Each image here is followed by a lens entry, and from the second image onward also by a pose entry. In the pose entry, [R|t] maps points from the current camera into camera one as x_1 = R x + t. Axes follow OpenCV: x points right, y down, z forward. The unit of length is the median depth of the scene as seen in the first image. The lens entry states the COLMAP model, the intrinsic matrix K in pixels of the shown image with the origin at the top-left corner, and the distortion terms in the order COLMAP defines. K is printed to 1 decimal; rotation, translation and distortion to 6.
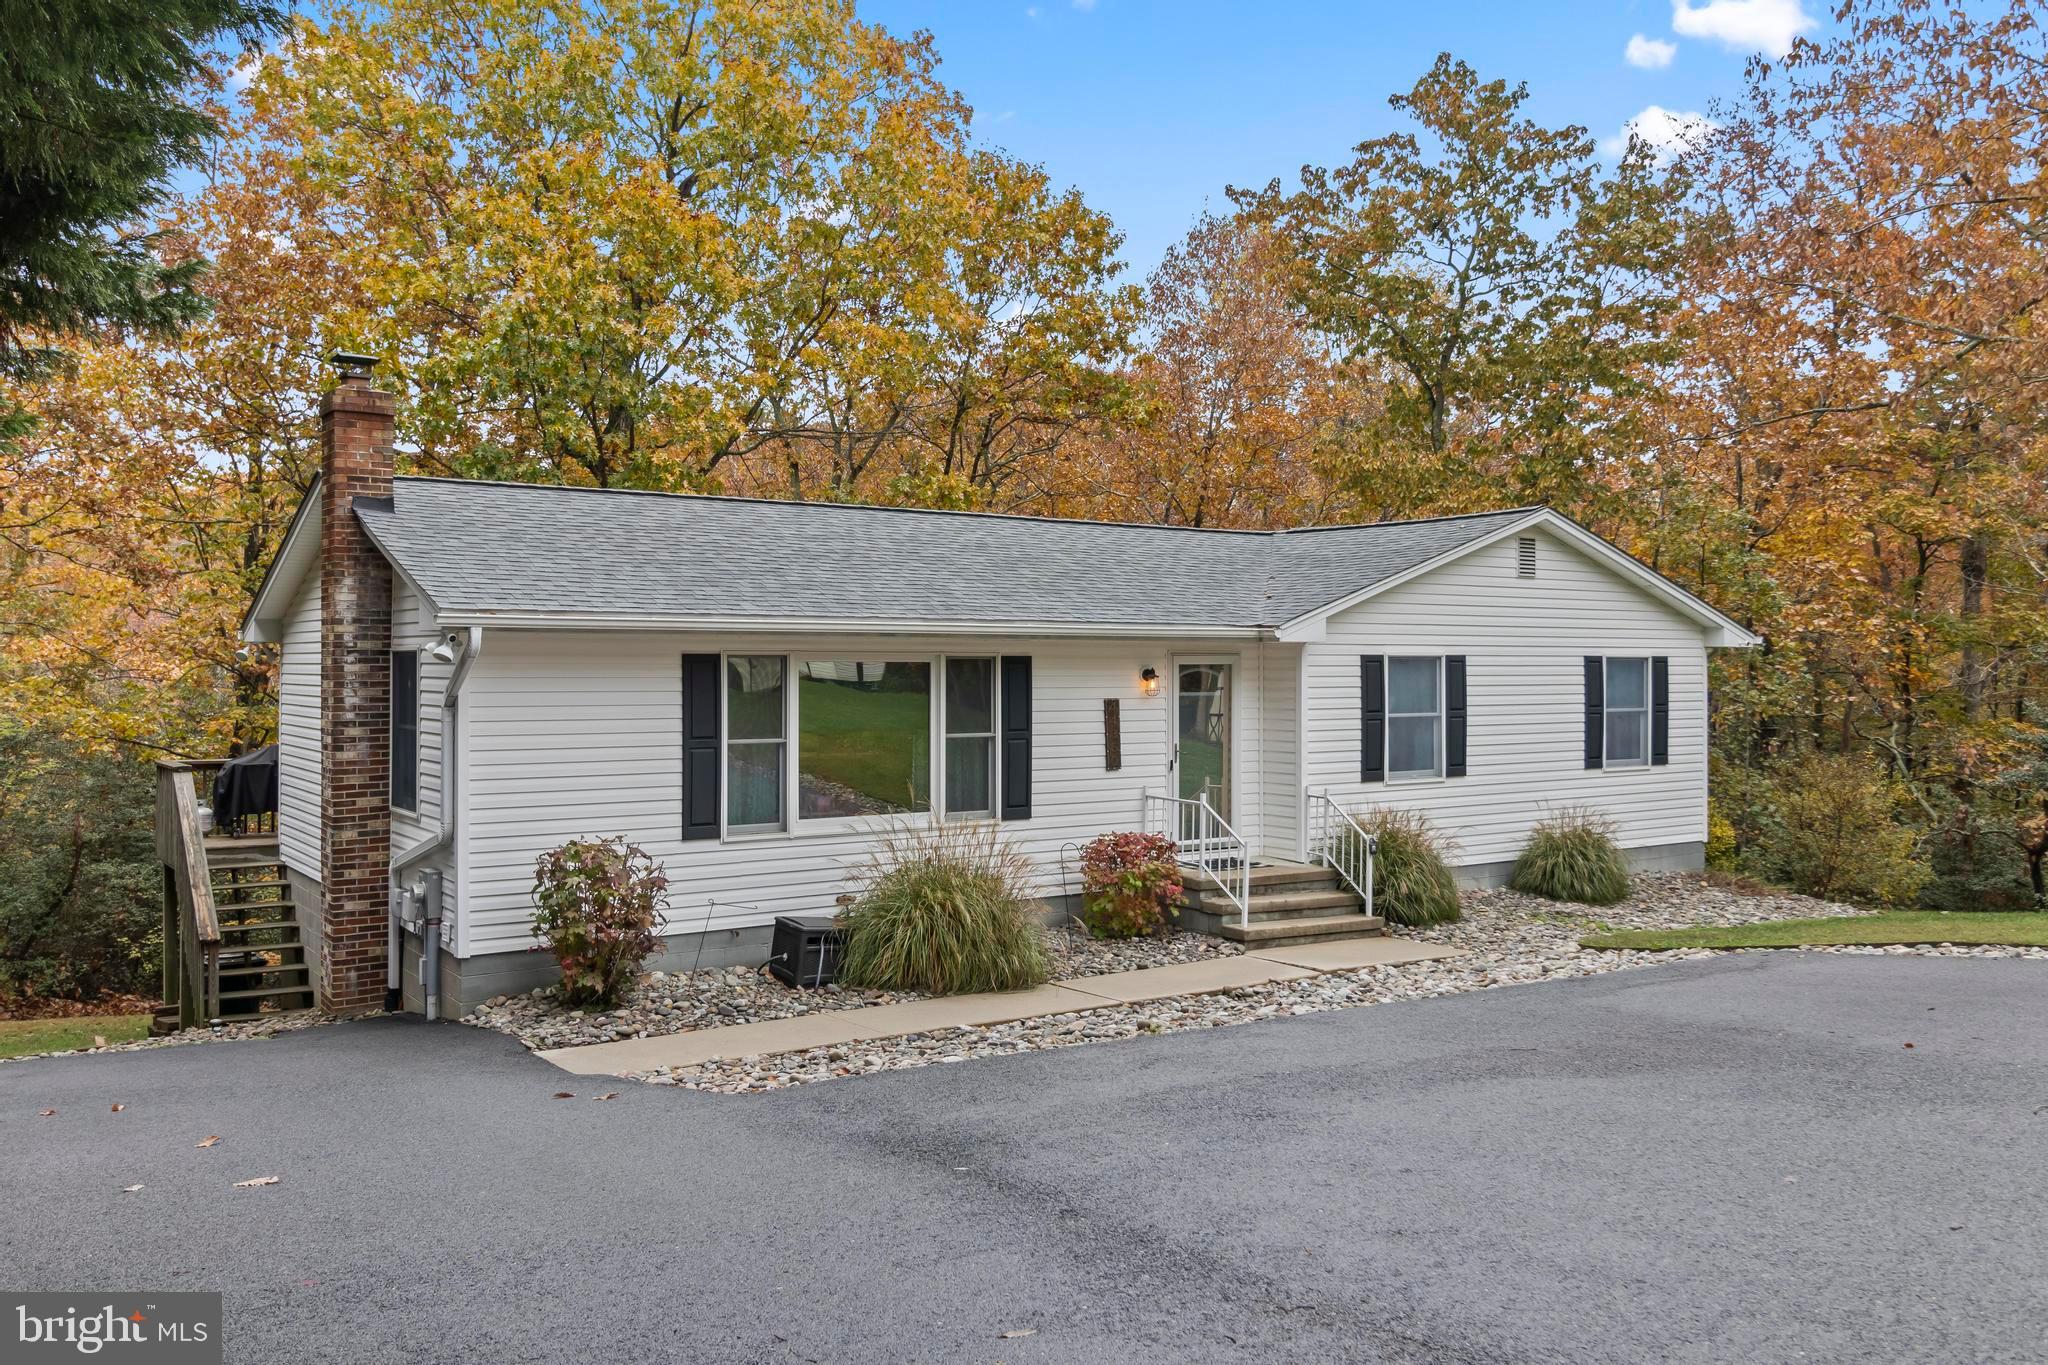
lens RADIAL K [[1606.6, 0, 1026.0], [0, 1606.6, 677.7], [0, 0, 1]] dist [0.005018, -0.020613]
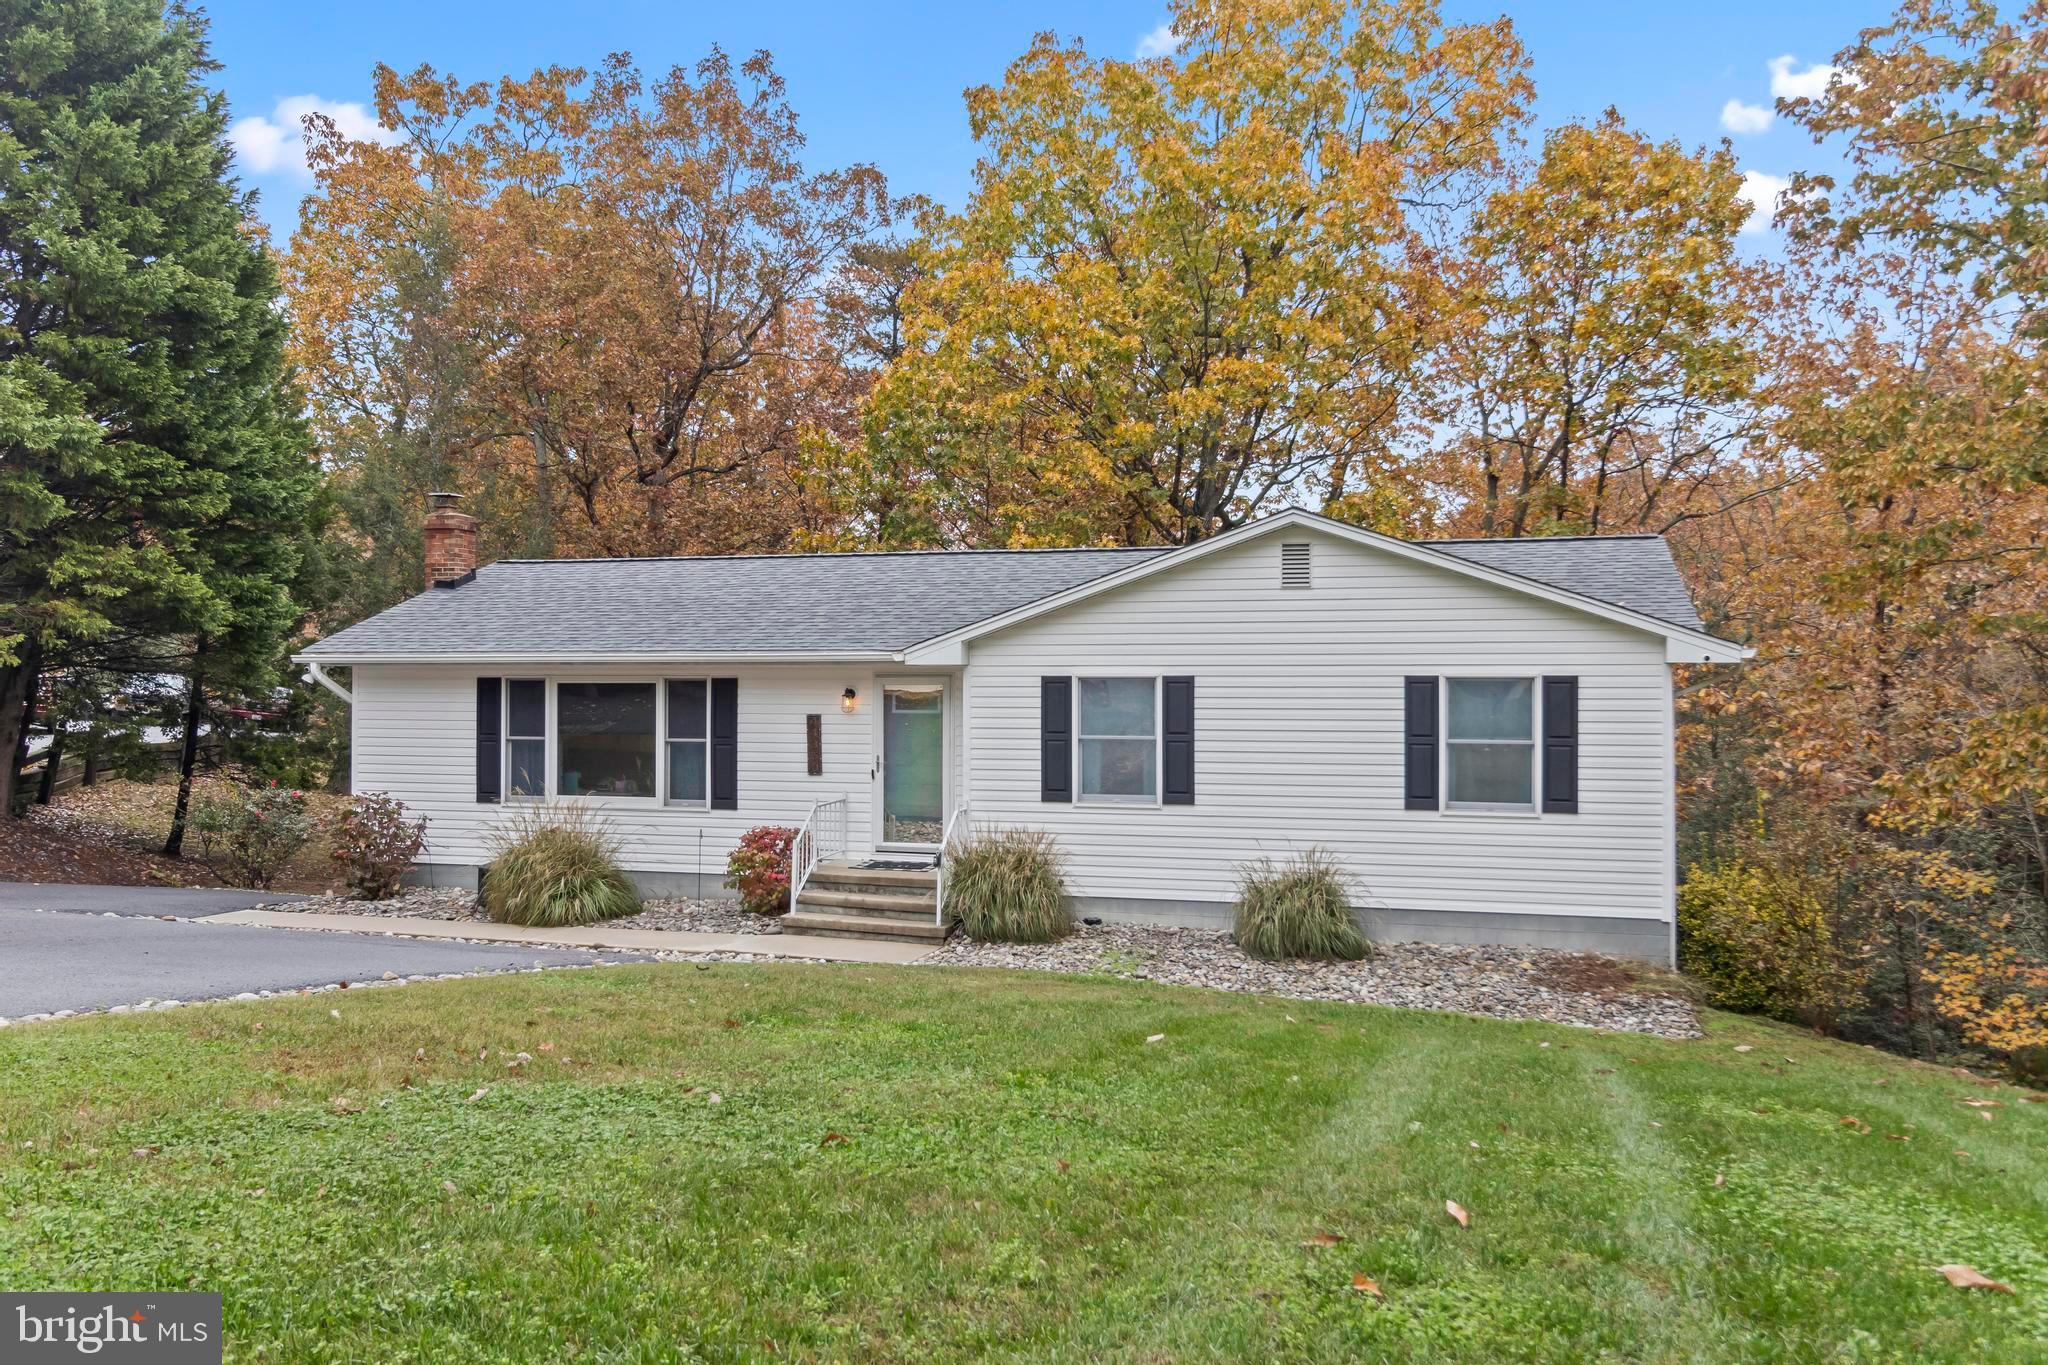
lens RADIAL K [[1606.6, 0, 1019.3], [0, 1606.6, 679.5], [0, 0, 1]] dist [0.005018, -0.020613]
pose [[0.629954, 0.001097, -0.776632, 1.039591], [-0.005629, 0.999979, -0.003153, -0.009175], [0.776612, 0.006358, 0.629947, 0.369119]]
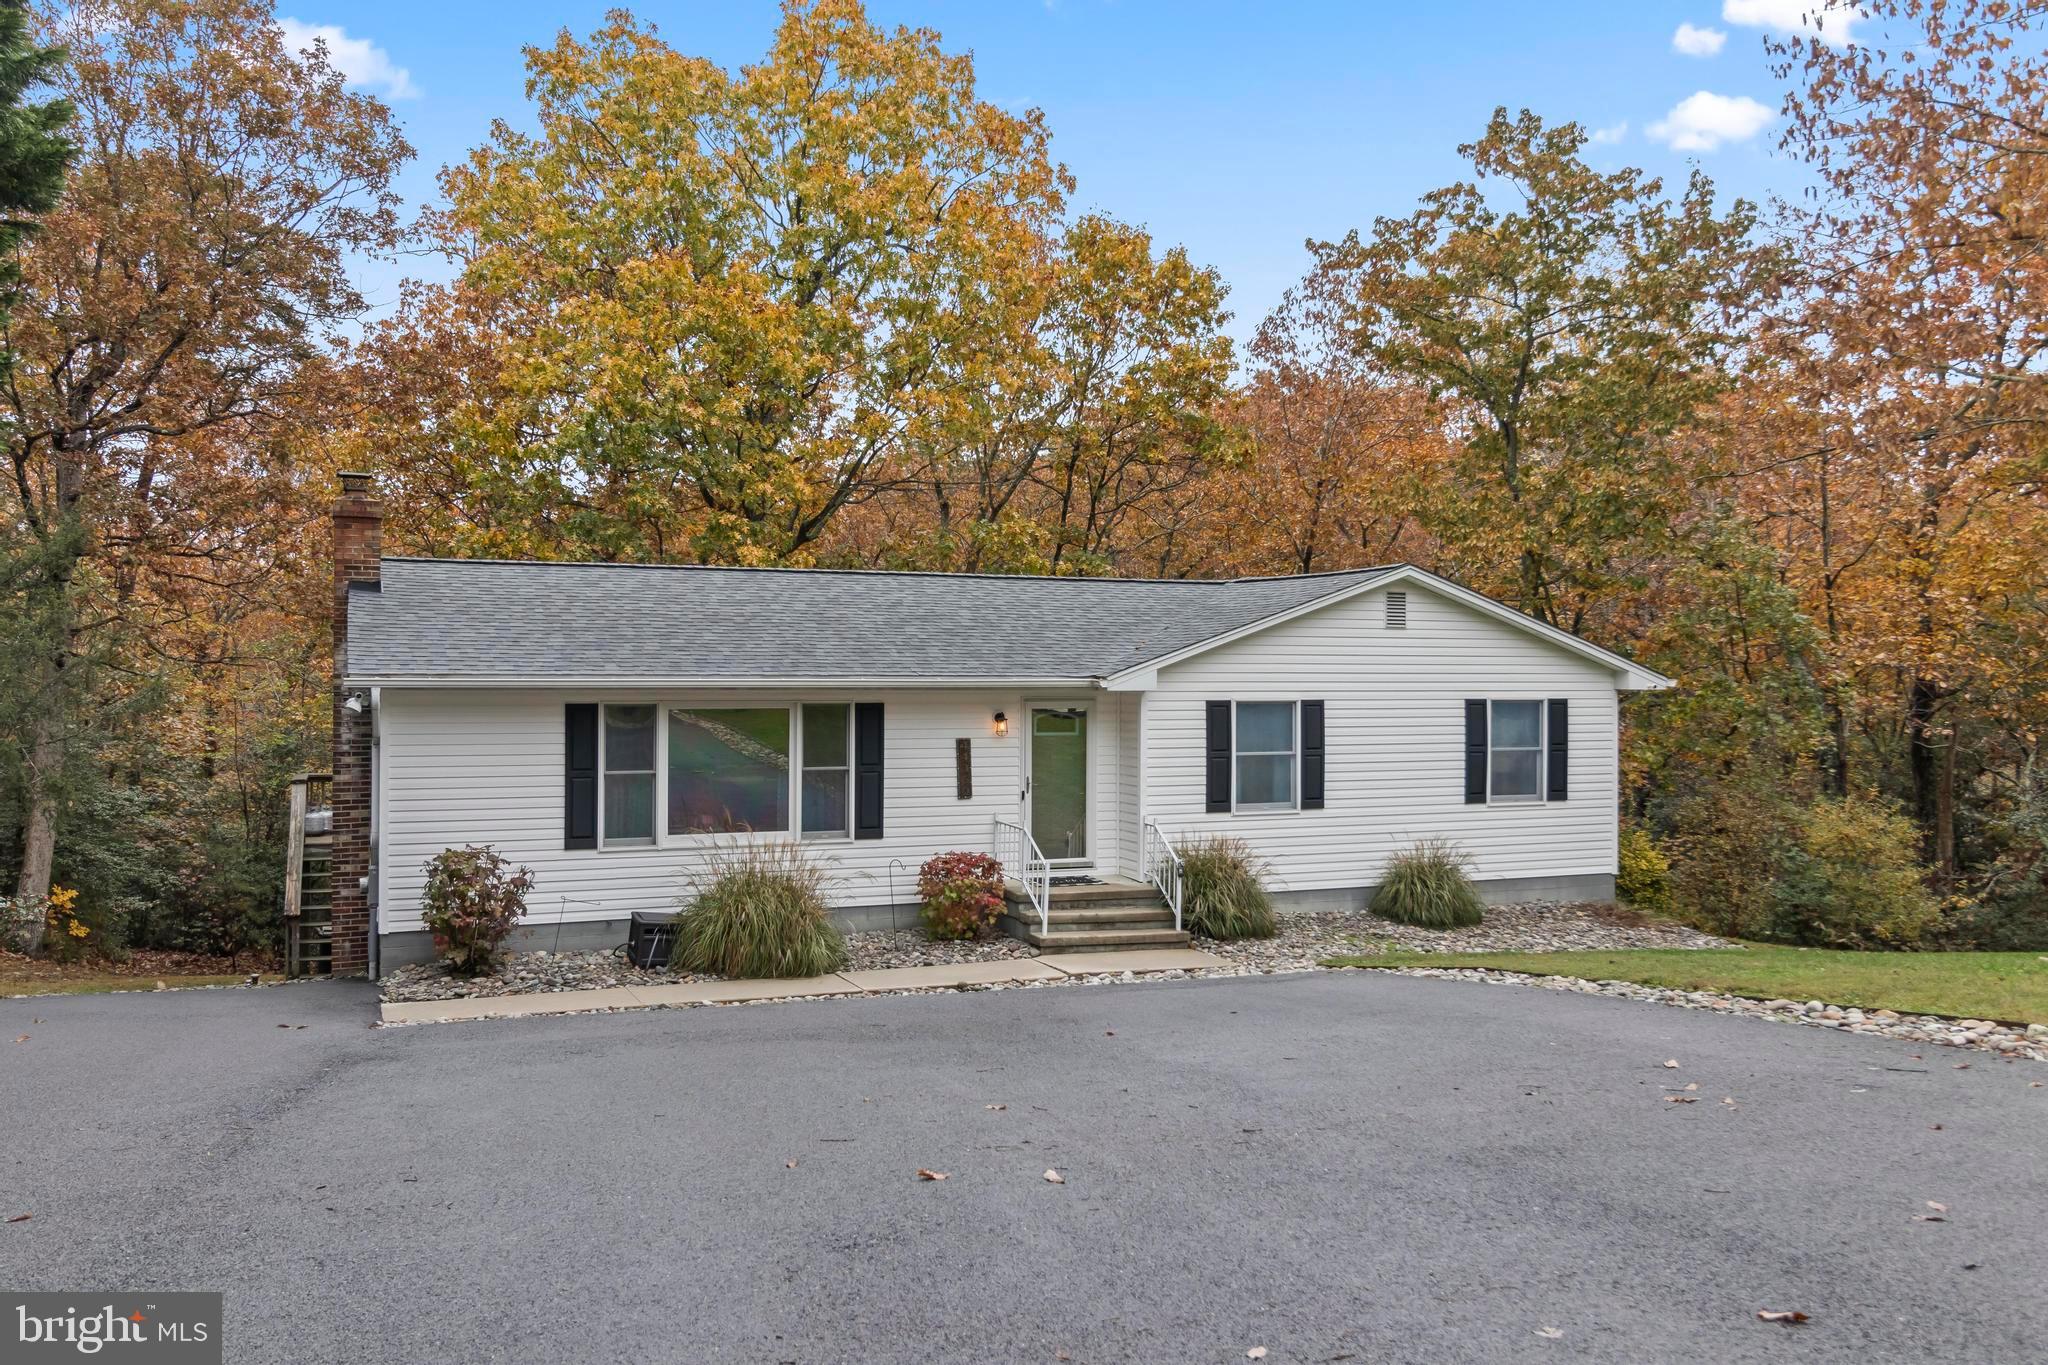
lens RADIAL K [[1606.6, 0, 1027.6], [0, 1606.6, 682.2], [0, 0, 1]] dist [0.005018, -0.020613]
pose [[0.977274, 0.004644, -0.211928, 0.342944], [-0.004797, 0.999988, -0.000207, -0.027542], [0.211925, 0.001219, 0.977285, -0.142453]]
